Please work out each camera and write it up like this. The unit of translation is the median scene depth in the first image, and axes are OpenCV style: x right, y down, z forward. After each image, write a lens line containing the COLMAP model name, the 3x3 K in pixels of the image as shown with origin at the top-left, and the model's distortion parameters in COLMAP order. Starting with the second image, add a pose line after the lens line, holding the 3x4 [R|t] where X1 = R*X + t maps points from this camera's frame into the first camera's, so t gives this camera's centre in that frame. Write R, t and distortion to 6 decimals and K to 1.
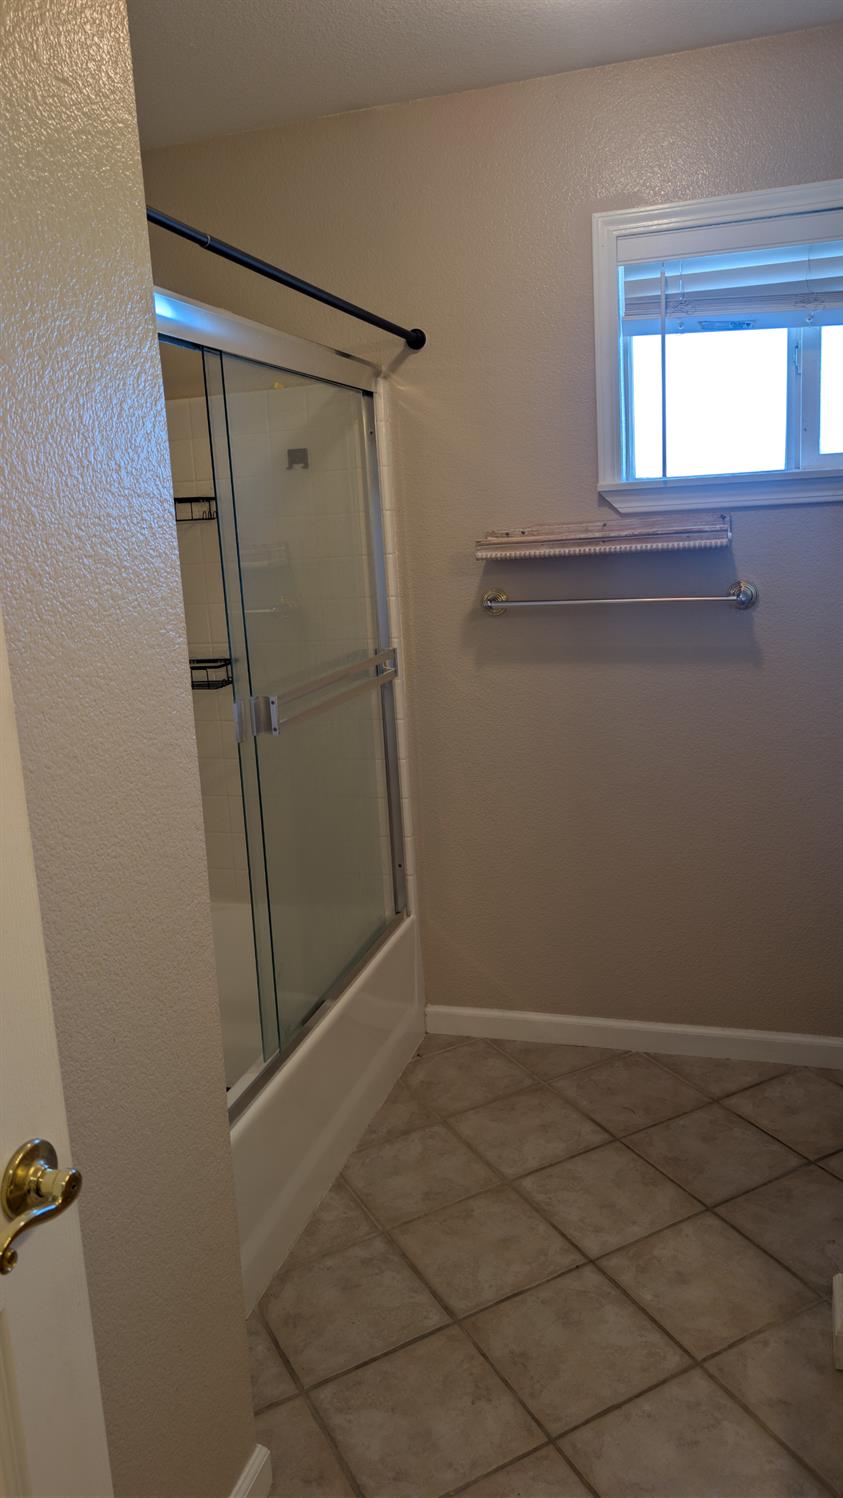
lens RADIAL K [[1086.8, 0, 422.3], [0, 1086.8, 741.6], [0, 0, 1]] dist [0.035117, -0.021254]
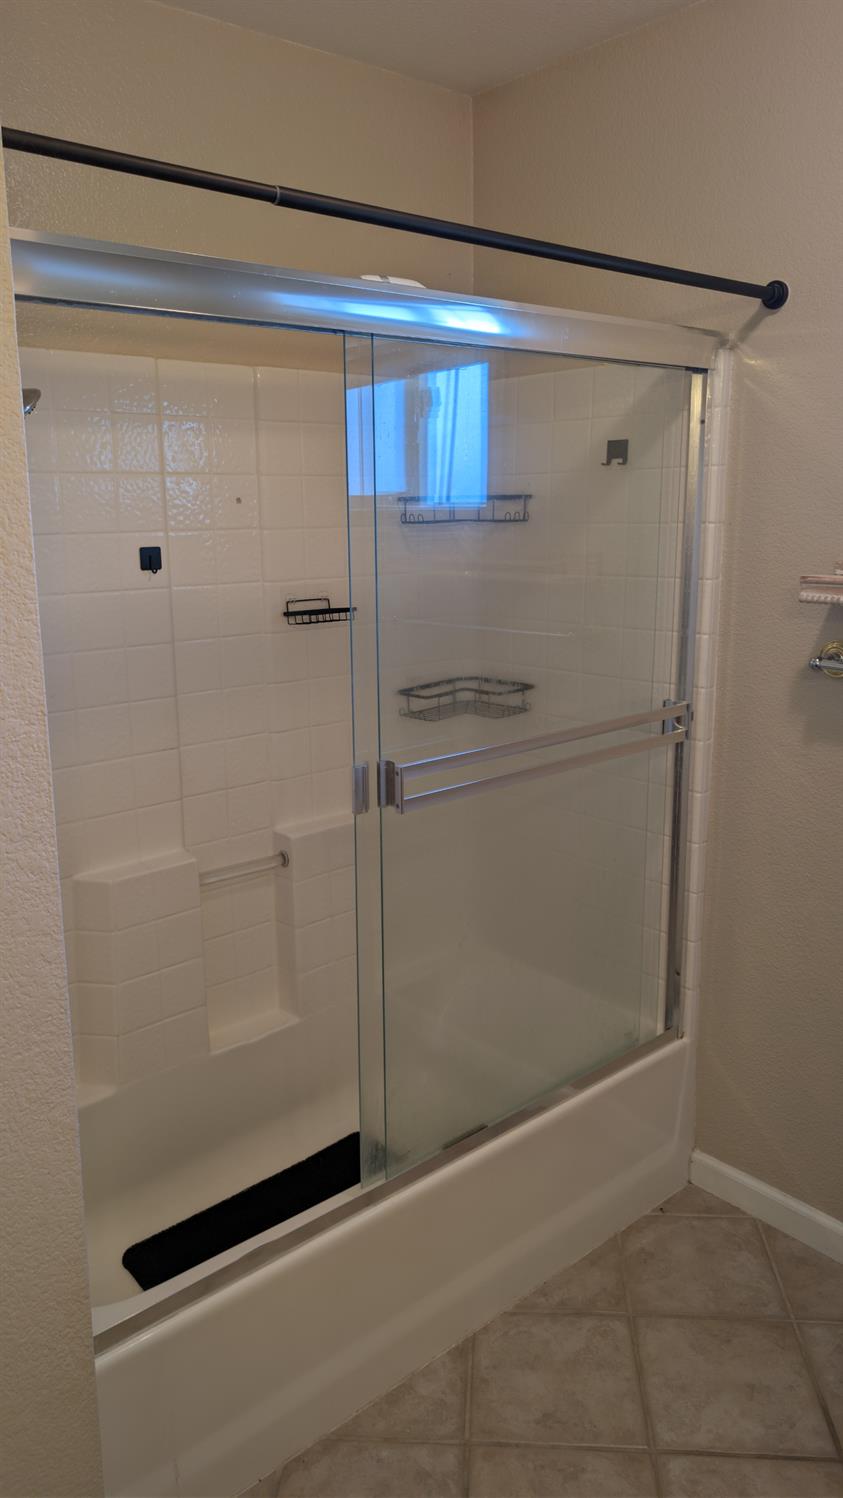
lens RADIAL K [[1086.8, 0, 422.3], [0, 1086.8, 741.6], [0, 0, 1]] dist [0.035117, -0.021254]
pose [[0.848302, 0.160600, -0.504570, 0.215026], [-0.141759, 0.986993, 0.075820, -0.093017], [0.510184, 0.007209, 0.860035, 0.242912]]
